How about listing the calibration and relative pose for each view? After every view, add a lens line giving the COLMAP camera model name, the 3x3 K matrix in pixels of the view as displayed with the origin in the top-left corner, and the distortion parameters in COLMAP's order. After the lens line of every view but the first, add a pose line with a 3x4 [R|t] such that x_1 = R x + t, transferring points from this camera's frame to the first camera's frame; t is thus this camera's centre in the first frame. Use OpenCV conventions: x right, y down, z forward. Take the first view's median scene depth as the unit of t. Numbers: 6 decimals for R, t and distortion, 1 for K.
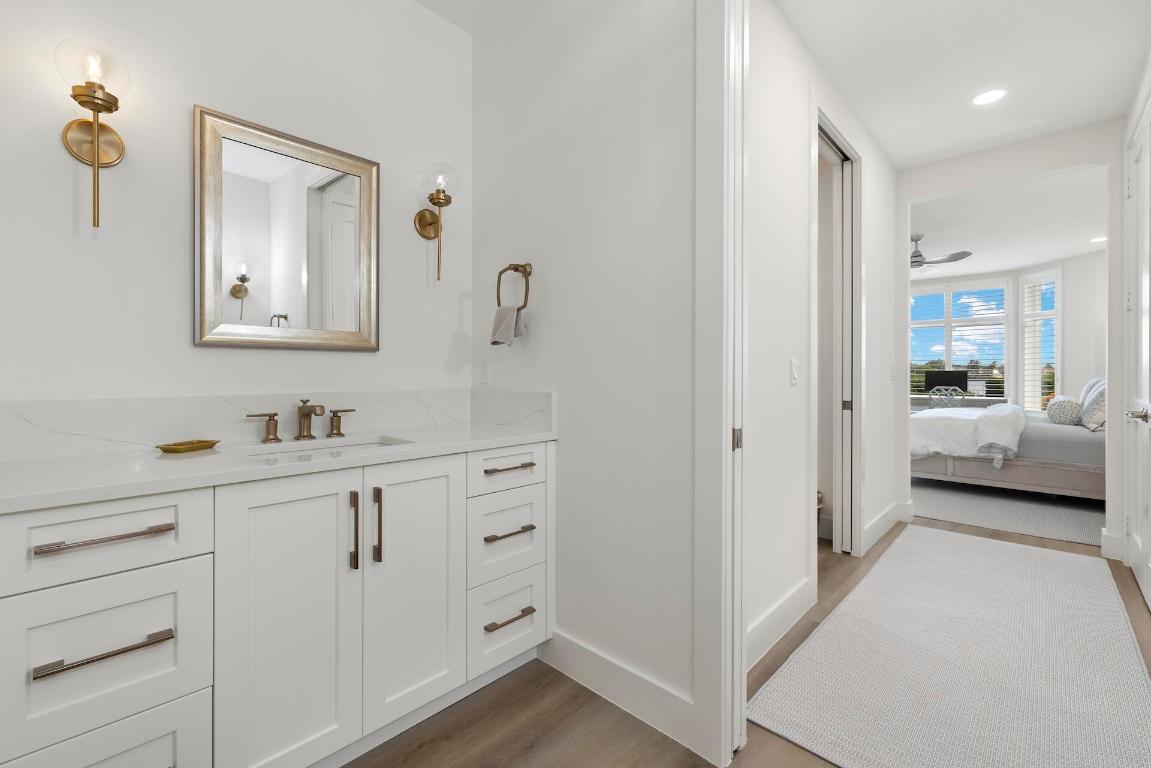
lens RADIAL K [[496.3, 0, 566.3], [0, 496.3, 377.5], [0, 0, 1]] dist [0.008306, -0.001028]
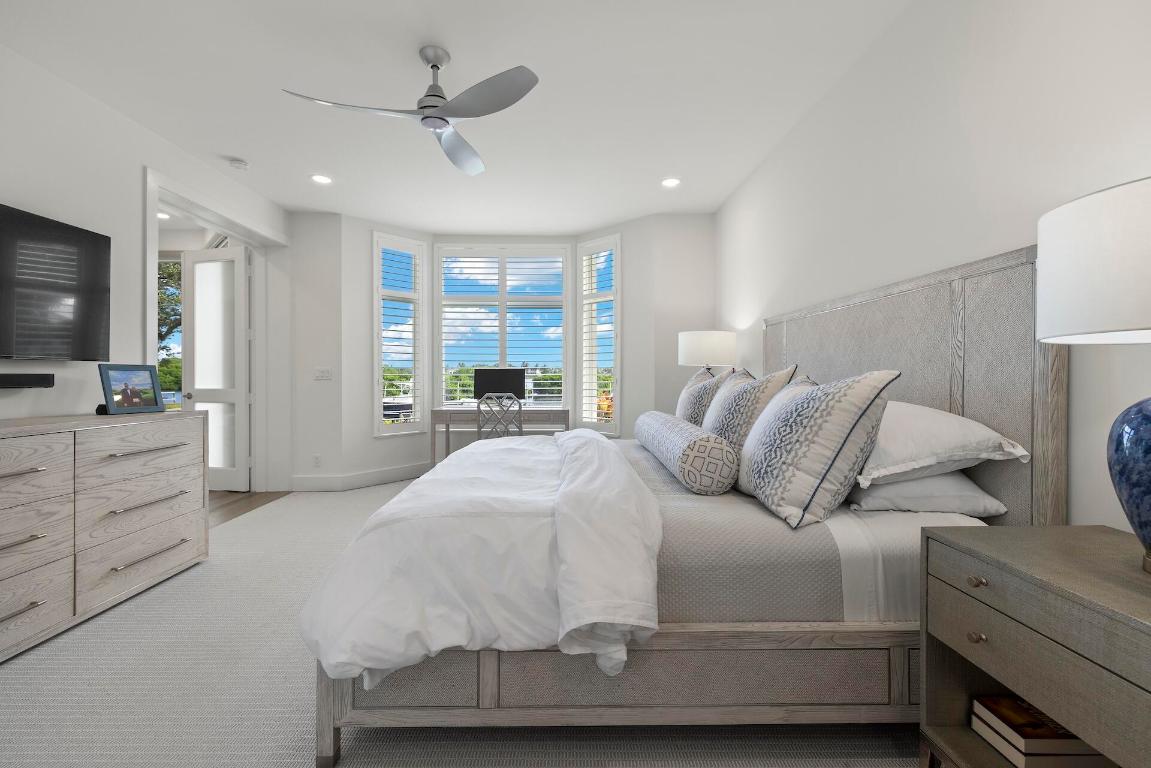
lens RADIAL K [[496.3, 0, 573.5], [0, 496.3, 378.7], [0, 0, 1]] dist [0.008306, -0.001028]
pose [[0.709062, -0.004908, 0.705129, 0.587733], [0.002149, 0.999986, 0.004800, -0.005192], [-0.705143, -0.001888, 0.709062, 0.742495]]
